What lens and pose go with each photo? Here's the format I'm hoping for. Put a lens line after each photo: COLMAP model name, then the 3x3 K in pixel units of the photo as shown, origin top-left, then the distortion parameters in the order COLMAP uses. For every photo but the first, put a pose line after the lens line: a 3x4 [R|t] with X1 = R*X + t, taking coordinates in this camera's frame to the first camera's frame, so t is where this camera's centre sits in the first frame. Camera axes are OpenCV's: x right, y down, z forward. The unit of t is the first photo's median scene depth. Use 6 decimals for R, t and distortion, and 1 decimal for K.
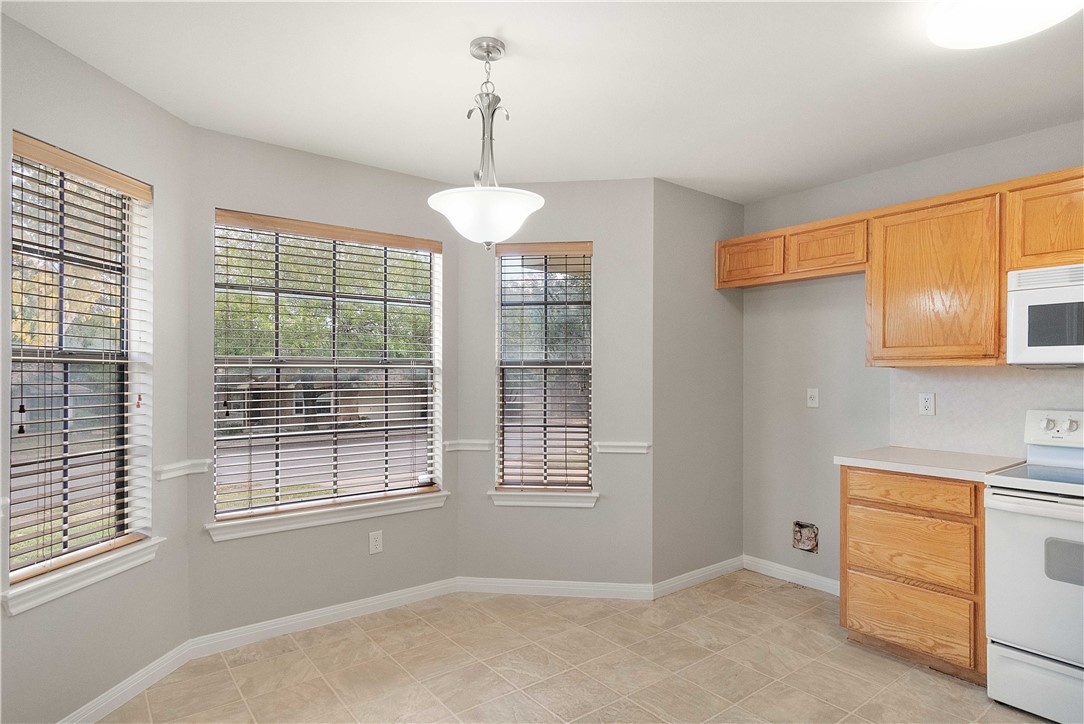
lens RADIAL K [[595.3, 0, 546.3], [0, 595.3, 370.4], [0, 0, 1]] dist [0.004243, 0.000161]
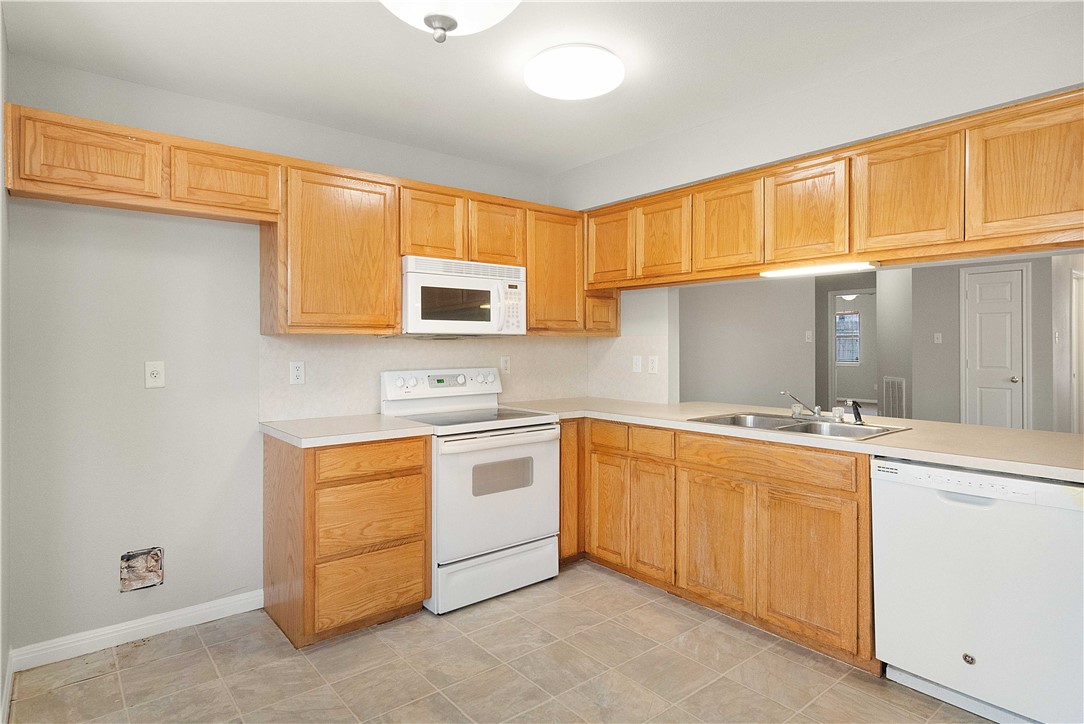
lens RADIAL K [[595.3, 0, 539.3], [0, 595.3, 343.1], [0, 0, 1]] dist [0.004243, 0.000161]
pose [[-0.020304, 0.000533, 0.999794, -0.404988], [-0.005914, 0.999982, -0.000654, 0.007520], [-0.999776, -0.005926, -0.020300, 0.753254]]
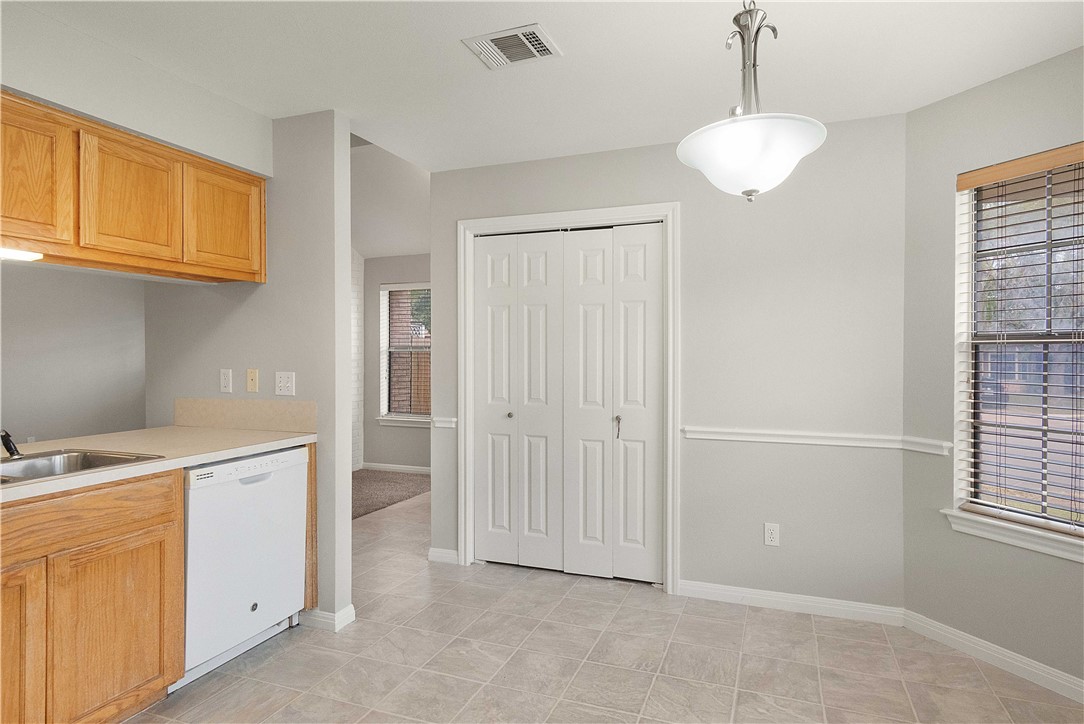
lens RADIAL K [[595.3, 0, 545.8], [0, 595.3, 353.9], [0, 0, 1]] dist [0.004243, 0.000161]
pose [[-0.864344, 0.001865, -0.502897, 0.421754], [0.003761, 0.999989, -0.002755, 0.008223], [0.502887, -0.004273, -0.864342, 1.244170]]
